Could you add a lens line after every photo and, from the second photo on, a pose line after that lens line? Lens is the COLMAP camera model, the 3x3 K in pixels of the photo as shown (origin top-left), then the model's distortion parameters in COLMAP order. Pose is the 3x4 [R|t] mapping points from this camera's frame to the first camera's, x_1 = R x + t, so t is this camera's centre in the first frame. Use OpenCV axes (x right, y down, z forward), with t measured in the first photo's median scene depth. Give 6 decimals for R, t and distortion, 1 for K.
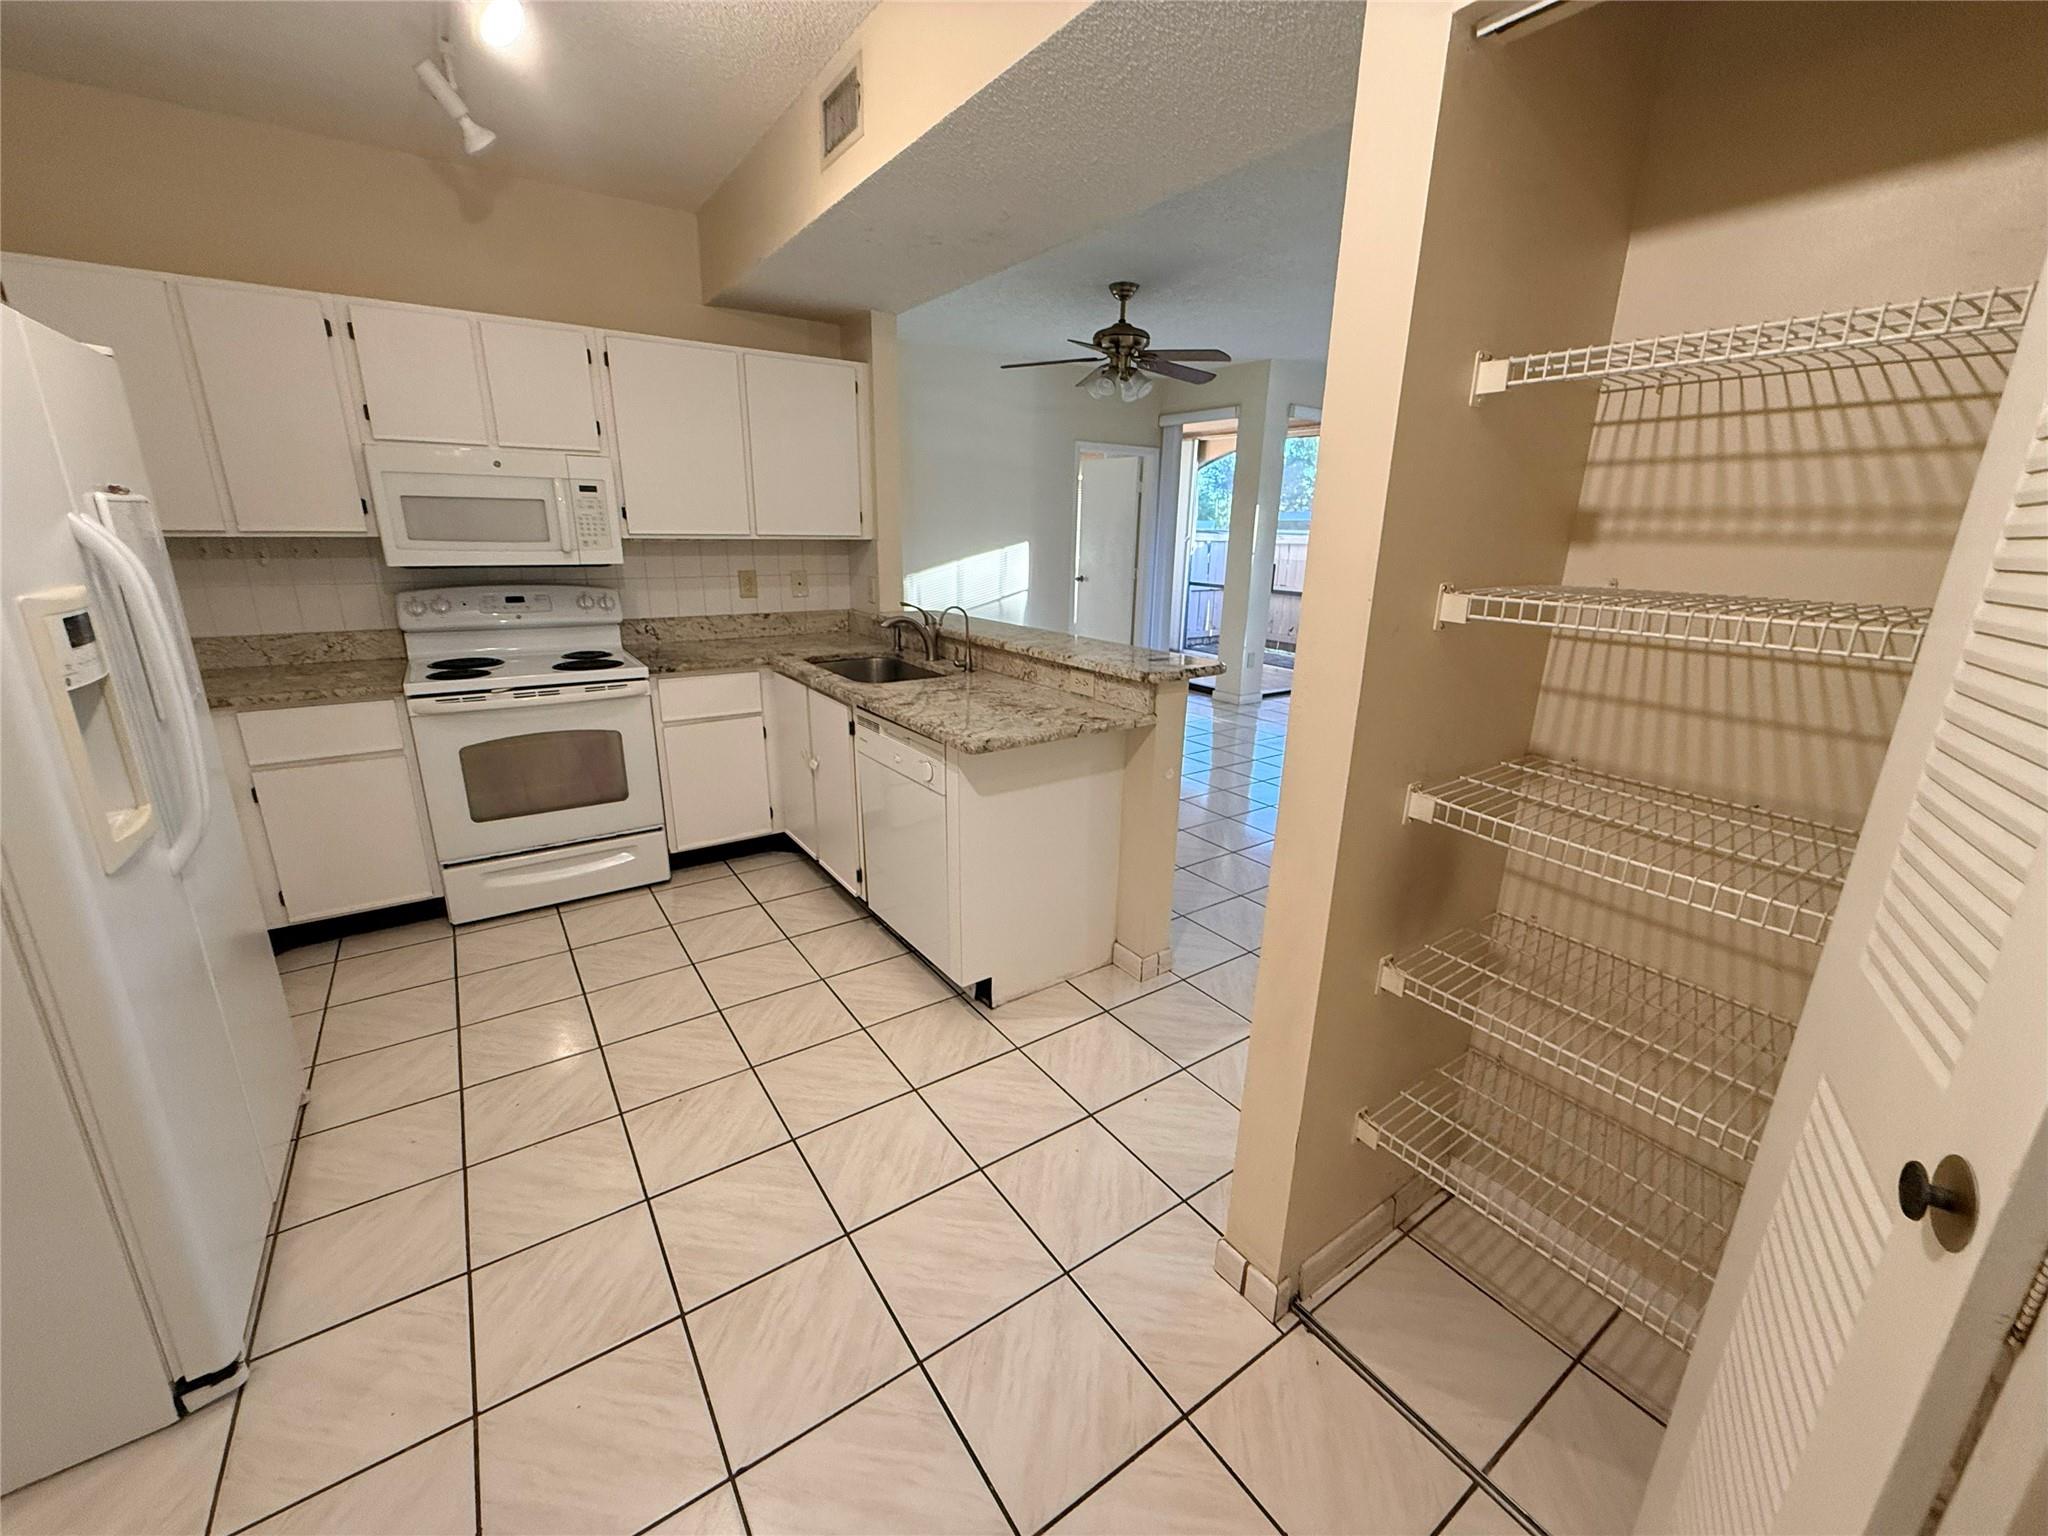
lens RADIAL K [[807.4, 0, 1024.0], [0, 807.4, 768.0], [0, 0, 1]] dist [-0.006262, -0.000044]
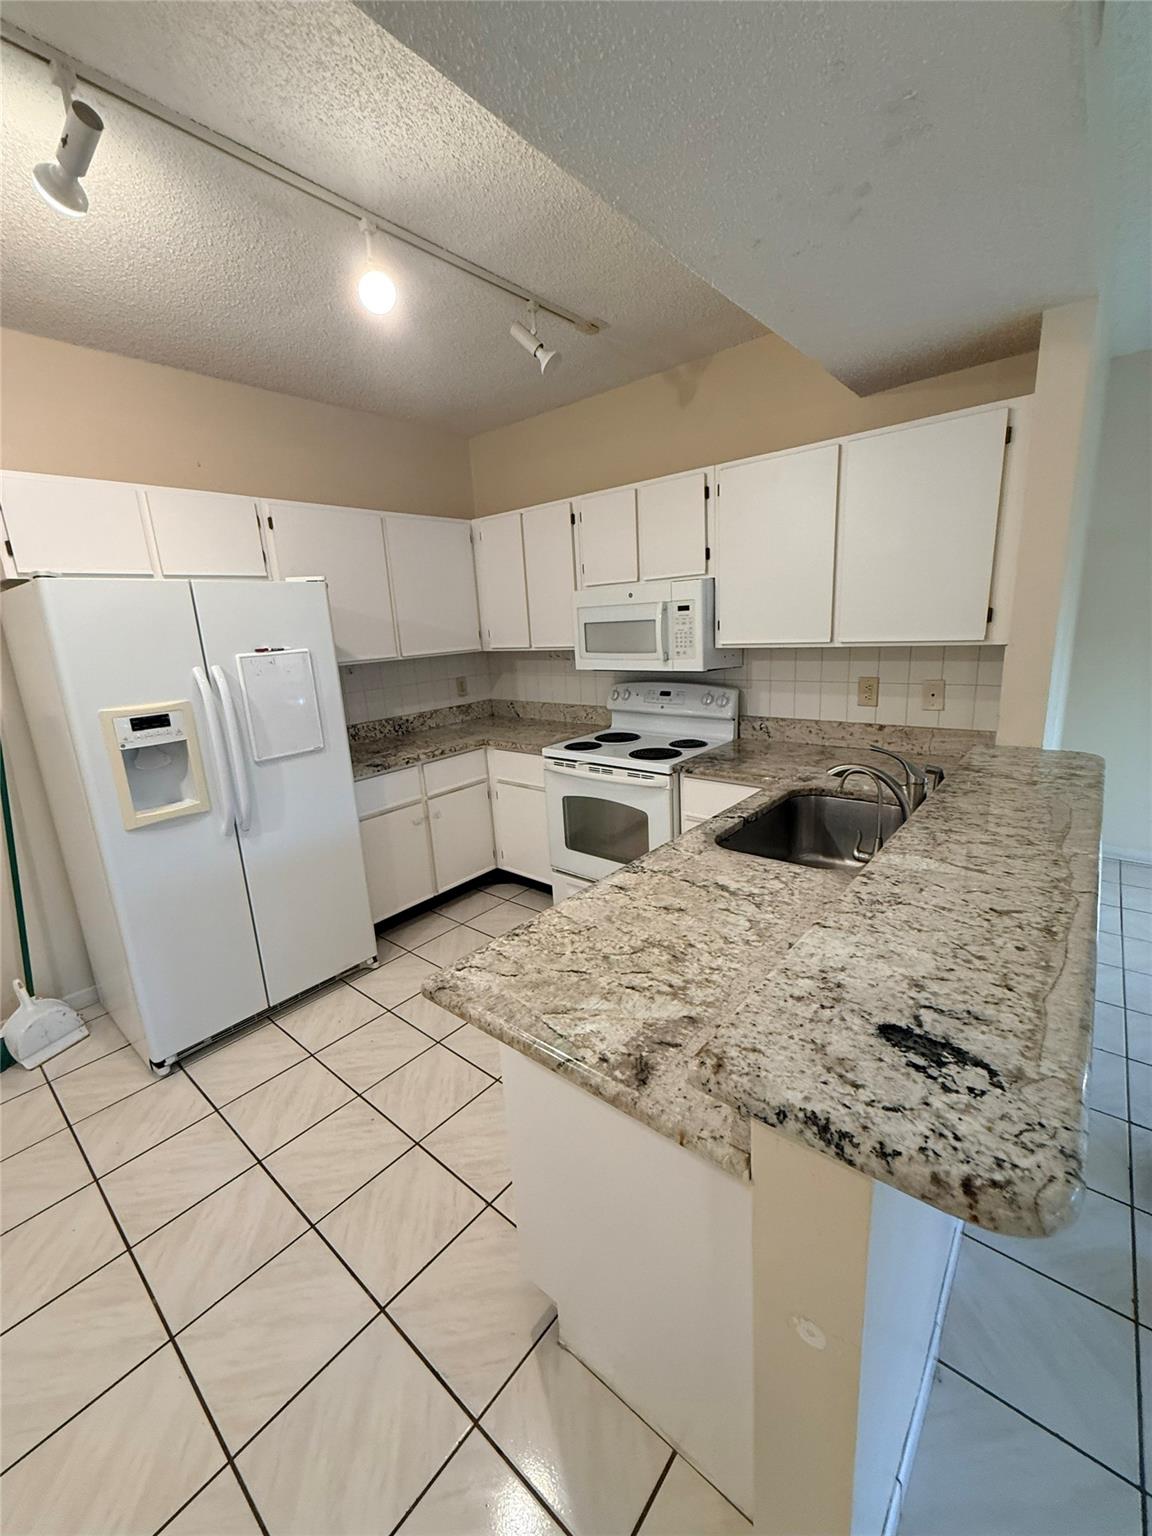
lens RADIAL K [[605.5, 0, 578.3], [0, 605.5, 766.9], [0, 0, 1]] dist [-0.006262, -0.000044]
pose [[0.270616, 0.195810, -0.942563, 0.294589], [-0.219010, 0.965945, 0.137788, -0.214494], [0.937444, 0.169144, 0.304284, 0.636558]]
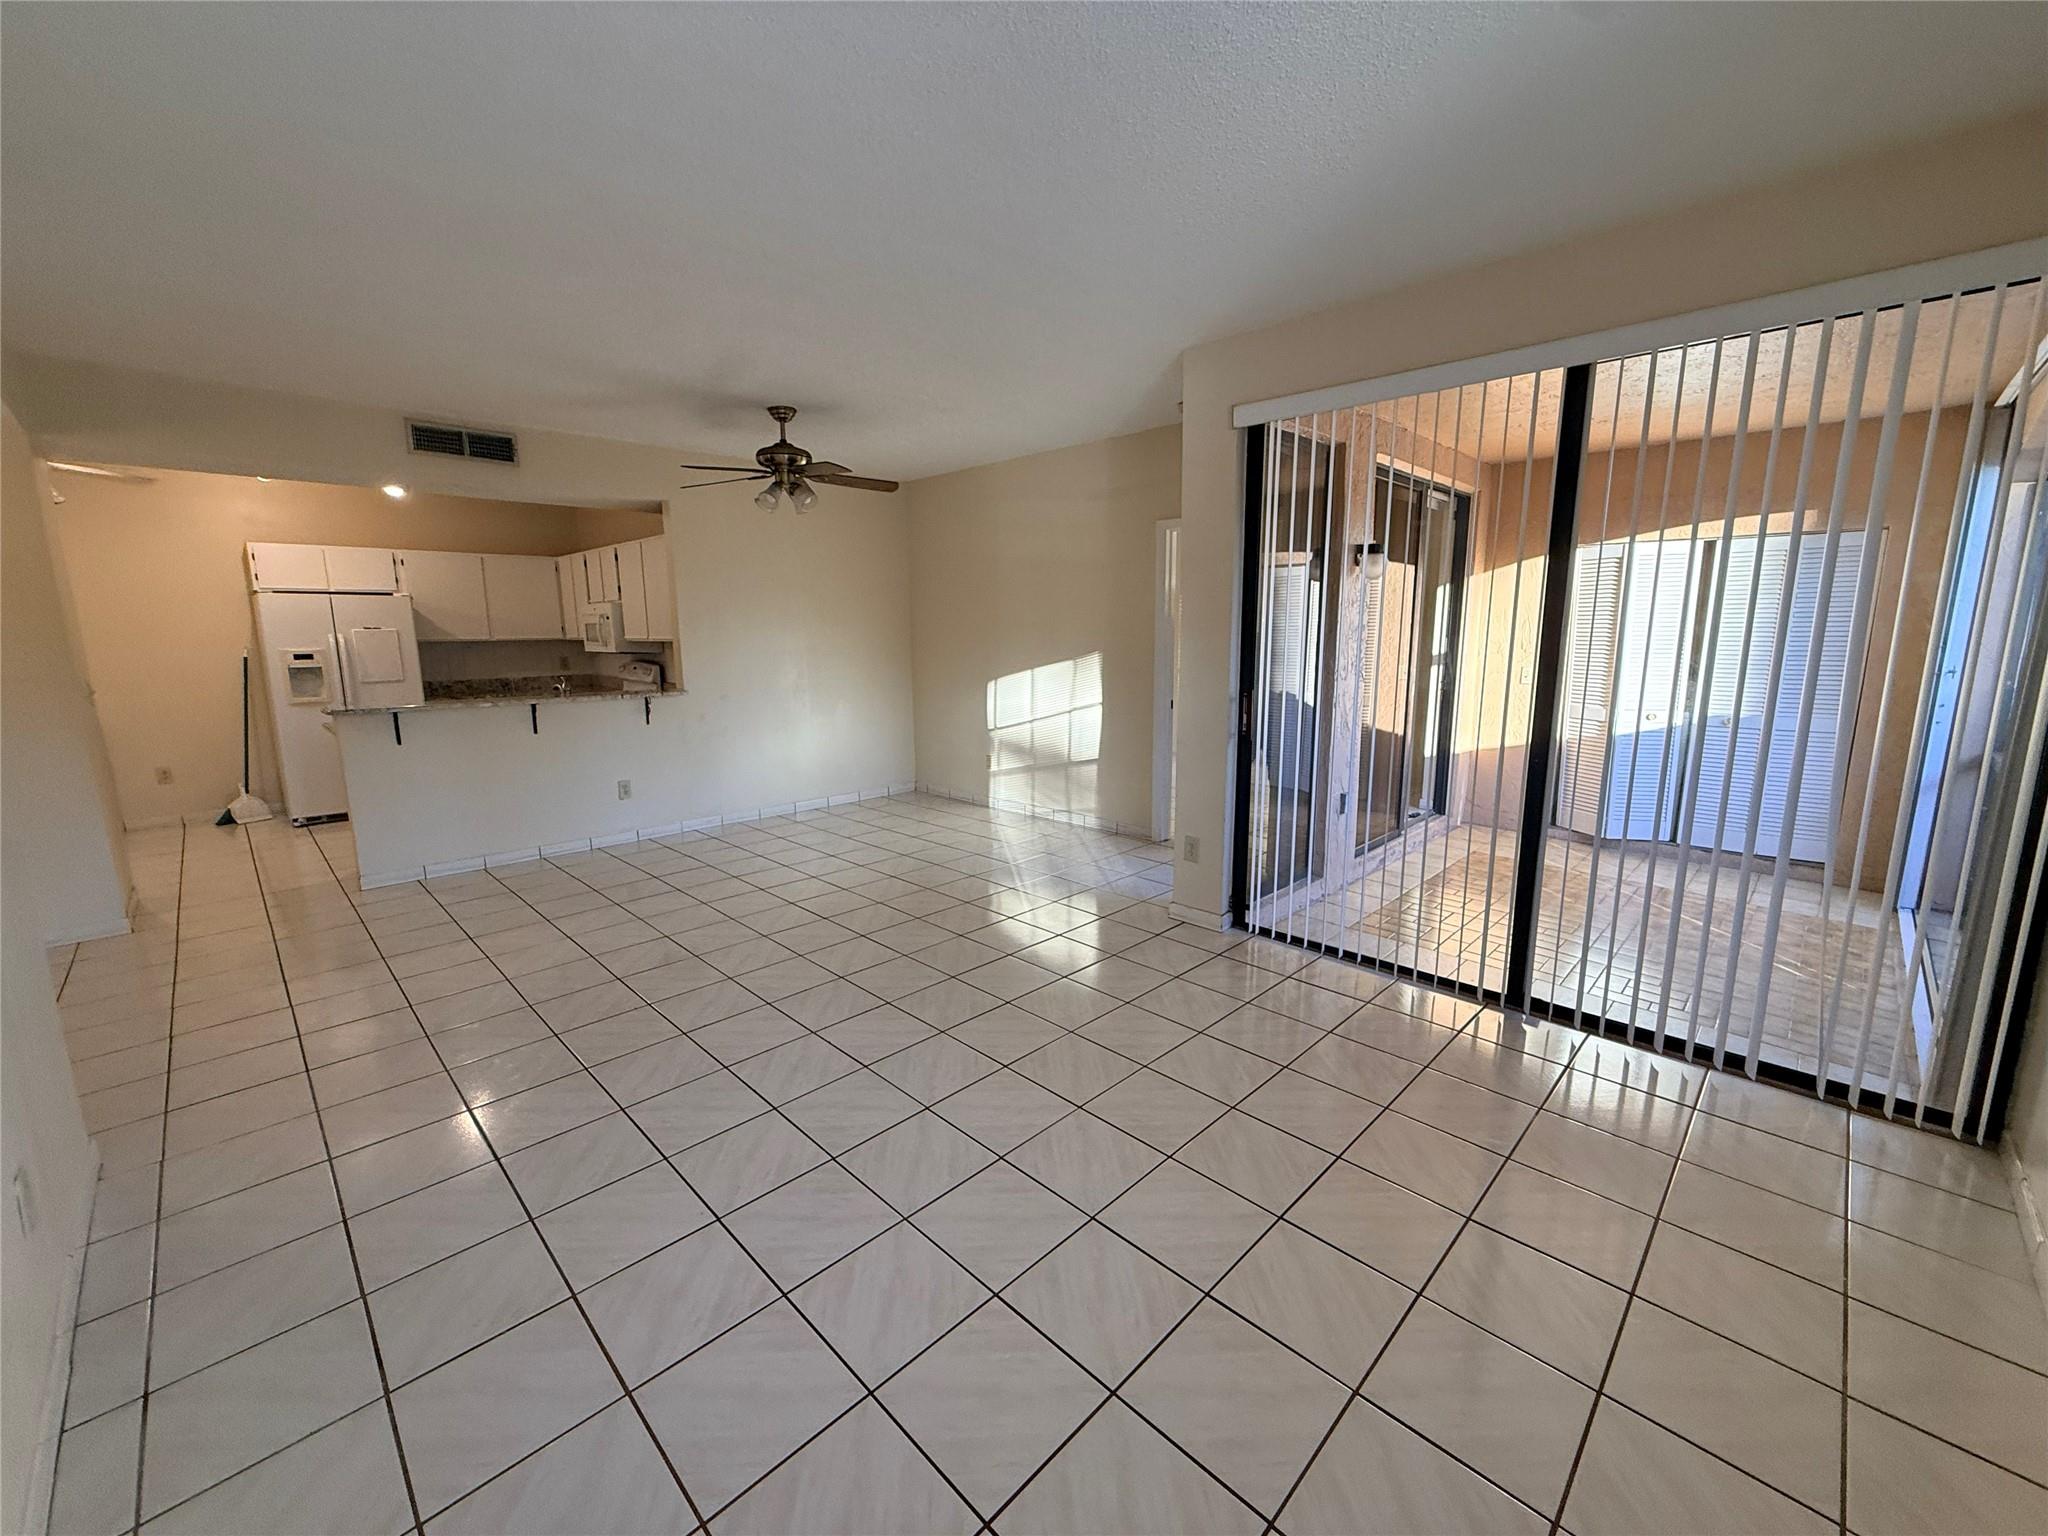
lens RADIAL K [[821.3, 0, 1020.8], [0, 821.3, 774.5], [0, 0, 1]] dist [0.000500, 0.000119]
pose [[0.189463, 0.154368, -0.969678, 1.809446], [-0.268979, 0.957946, 0.099945, -0.456895], [0.944327, 0.241887, 0.223017, 1.630807]]
